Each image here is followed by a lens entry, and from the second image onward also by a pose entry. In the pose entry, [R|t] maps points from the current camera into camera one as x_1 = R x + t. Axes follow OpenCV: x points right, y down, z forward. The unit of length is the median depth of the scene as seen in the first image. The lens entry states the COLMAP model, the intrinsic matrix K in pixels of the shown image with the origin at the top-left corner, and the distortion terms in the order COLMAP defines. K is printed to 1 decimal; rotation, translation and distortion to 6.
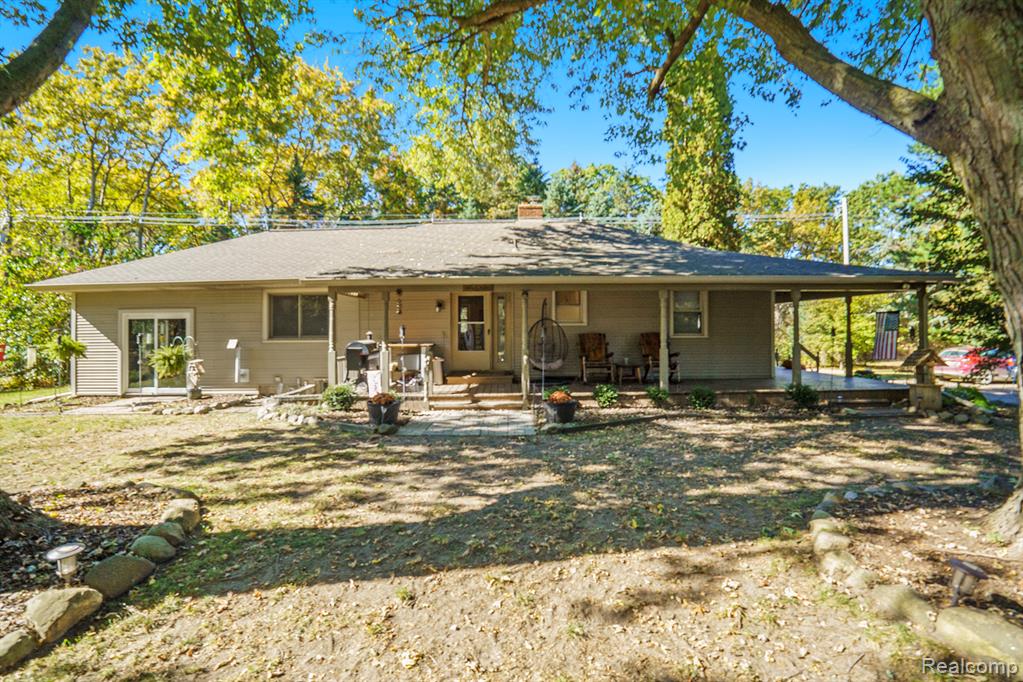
lens RADIAL K [[460.1, 0, 512.7], [0, 460.1, 339.8], [0, 0, 1]] dist [0.000603, -0.000013]
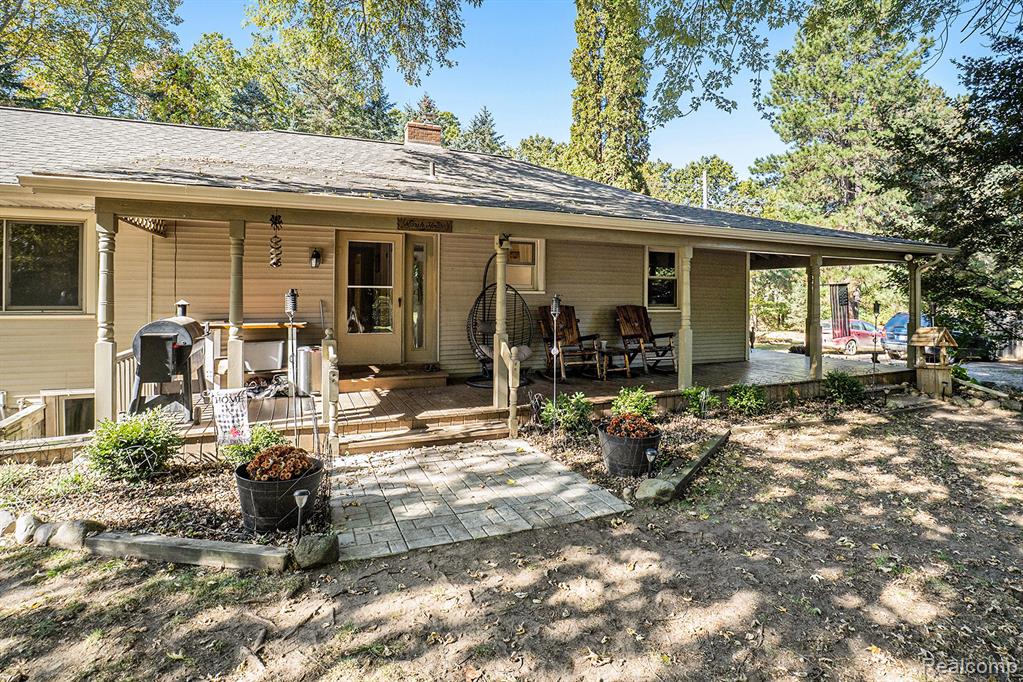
lens RADIAL K [[479.1, 0, 493.8], [0, 479.1, 304.4], [0, 0, 1]] dist [-0.020921, 0.000214]
pose [[0.923968, 0.006009, 0.382421, -0.192471], [-0.003237, 0.999964, -0.007892, -0.009605], [-0.382455, 0.006054, 0.923954, 0.376095]]
